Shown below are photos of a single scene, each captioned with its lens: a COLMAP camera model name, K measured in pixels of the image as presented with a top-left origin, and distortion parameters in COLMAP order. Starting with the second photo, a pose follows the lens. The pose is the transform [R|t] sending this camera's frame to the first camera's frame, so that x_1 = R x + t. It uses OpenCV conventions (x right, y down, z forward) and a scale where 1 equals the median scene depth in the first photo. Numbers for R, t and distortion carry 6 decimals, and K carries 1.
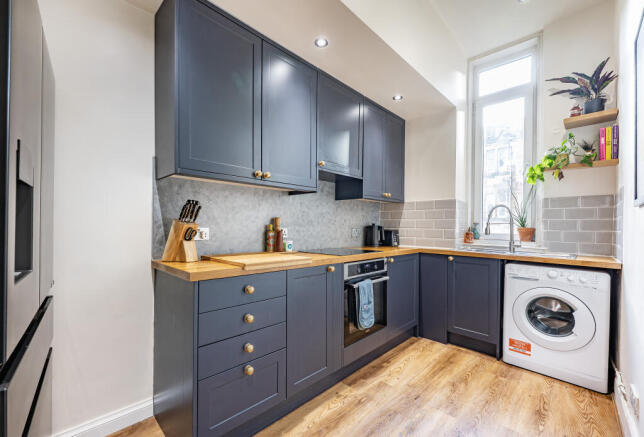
lens RADIAL K [[247.1, 0, 319.6], [0, 247.1, 226.8], [0, 0, 1]] dist [0.000485, 0.000110]
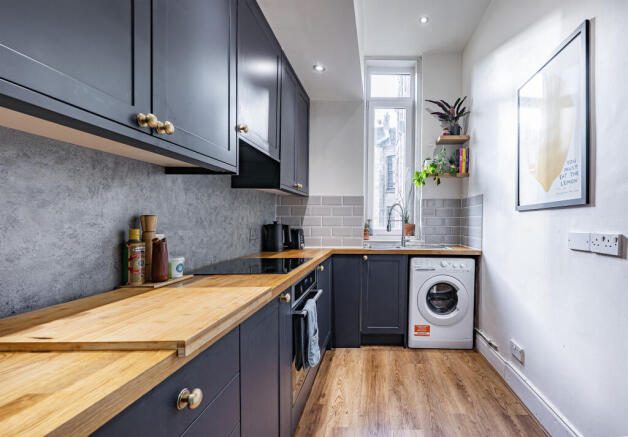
lens RADIAL K [[269.4, 0, 360.4], [0, 269.4, 222.4], [0, 0, 1]] dist [0.000554, -0.000030]
pose [[0.738220, -0.014271, 0.674409, -0.206111], [0.009360, 0.999897, 0.010913, -0.022301], [-0.674495, -0.001744, 0.738277, 0.264813]]
